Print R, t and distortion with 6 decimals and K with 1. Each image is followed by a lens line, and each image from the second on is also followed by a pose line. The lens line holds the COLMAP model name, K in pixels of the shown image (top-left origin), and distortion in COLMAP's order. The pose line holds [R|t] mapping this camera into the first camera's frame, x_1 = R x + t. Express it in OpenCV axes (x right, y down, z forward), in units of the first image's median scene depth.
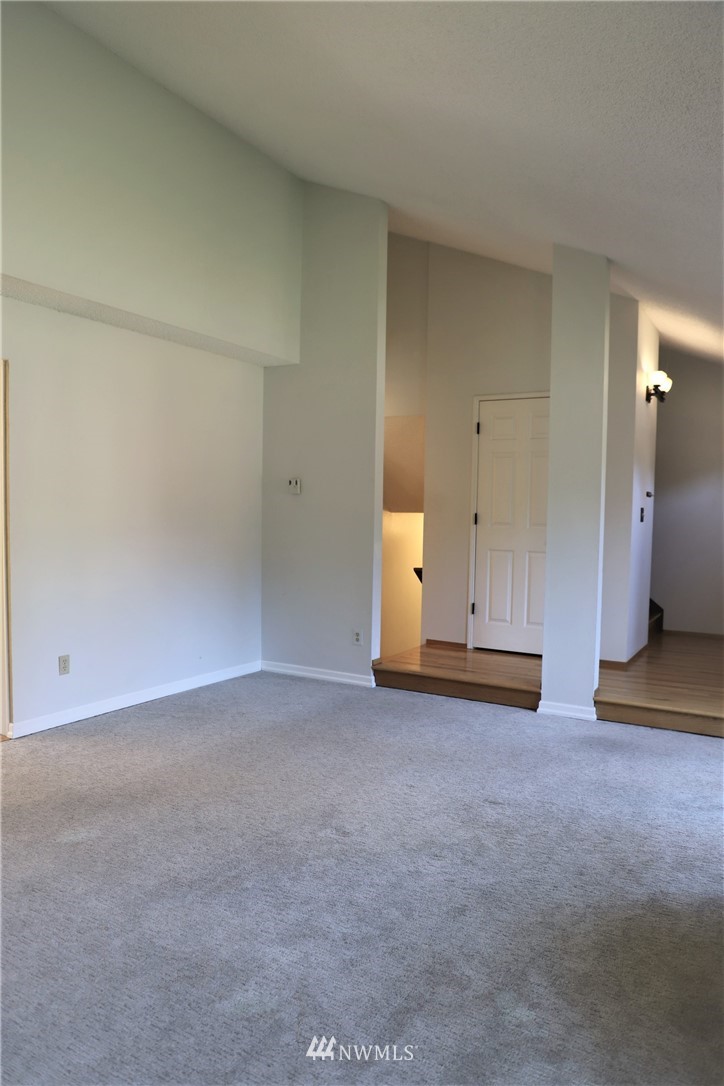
lens RADIAL K [[736.6, 0, 367.4], [0, 736.6, 544.3], [0, 0, 1]] dist [-0.064109, 0.031081]
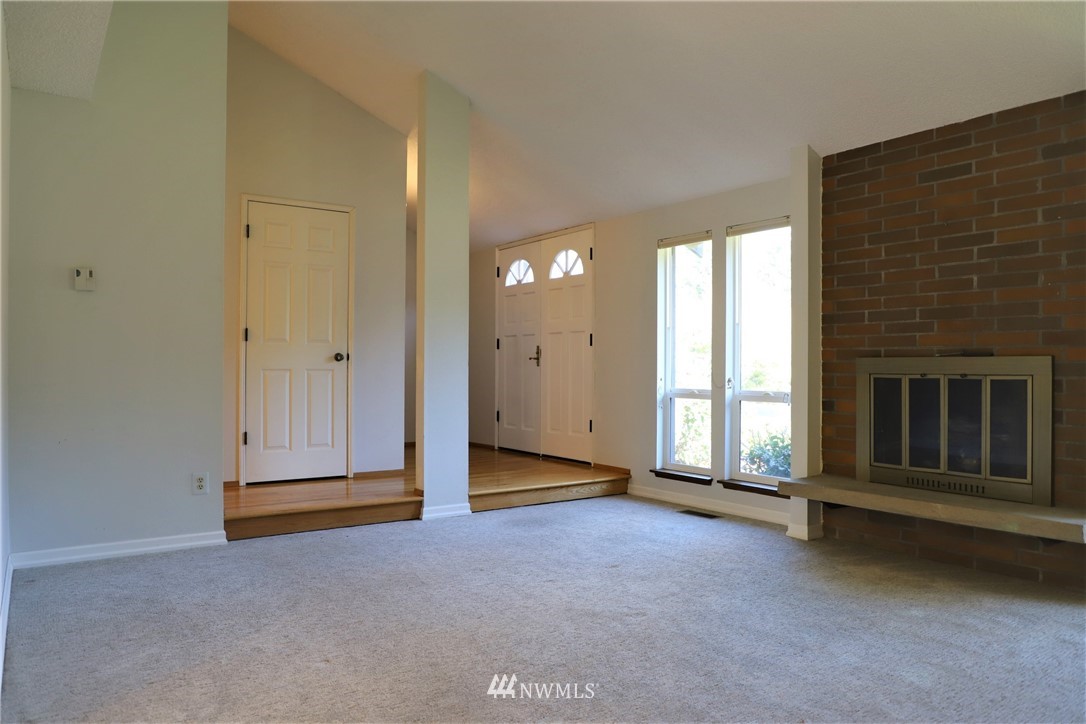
lens RADIAL K [[736.6, 0, 544.2], [0, 736.6, 364.2], [0, 0, 1]] dist [-0.064109, 0.031081]
pose [[0.428130, -0.016760, 0.903562, -0.599514], [0.045206, 0.998974, -0.002890, 0.023397], [-0.902586, 0.042084, 0.428448, 0.391363]]
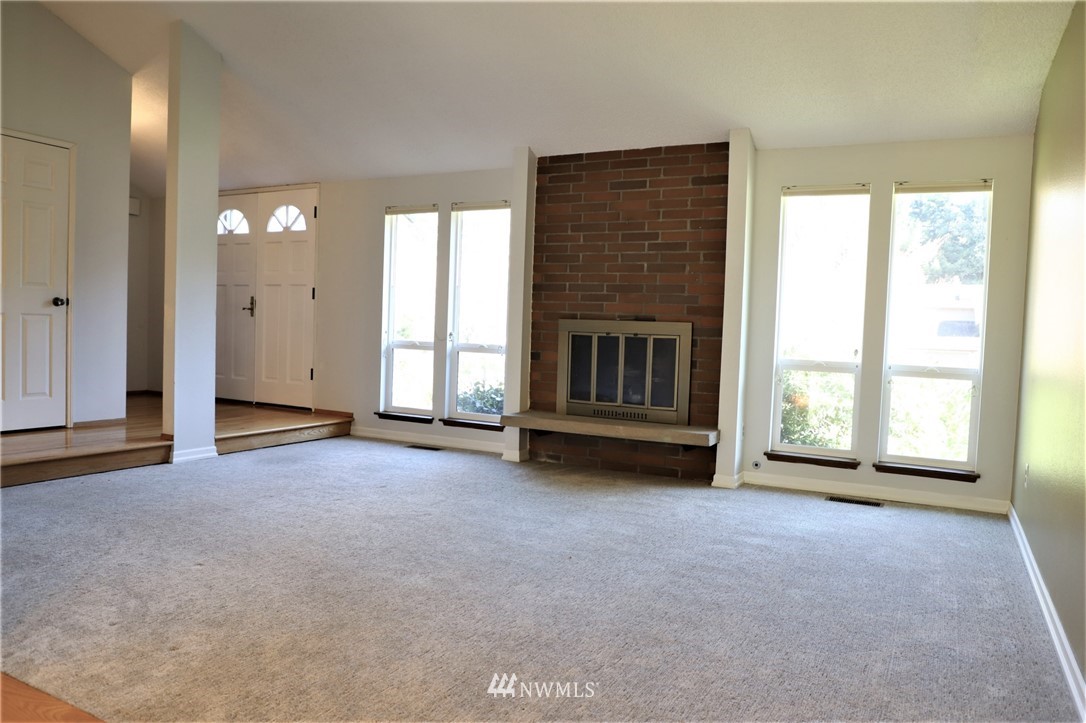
lens RADIAL K [[736.6, 0, 540.6], [0, 736.6, 357.1], [0, 0, 1]] dist [-0.064109, 0.031081]
pose [[-0.015397, -0.063848, 0.997841, -0.797160], [0.010521, 0.997894, 0.064013, 0.015211], [-0.999826, 0.011484, -0.014693, 0.476394]]
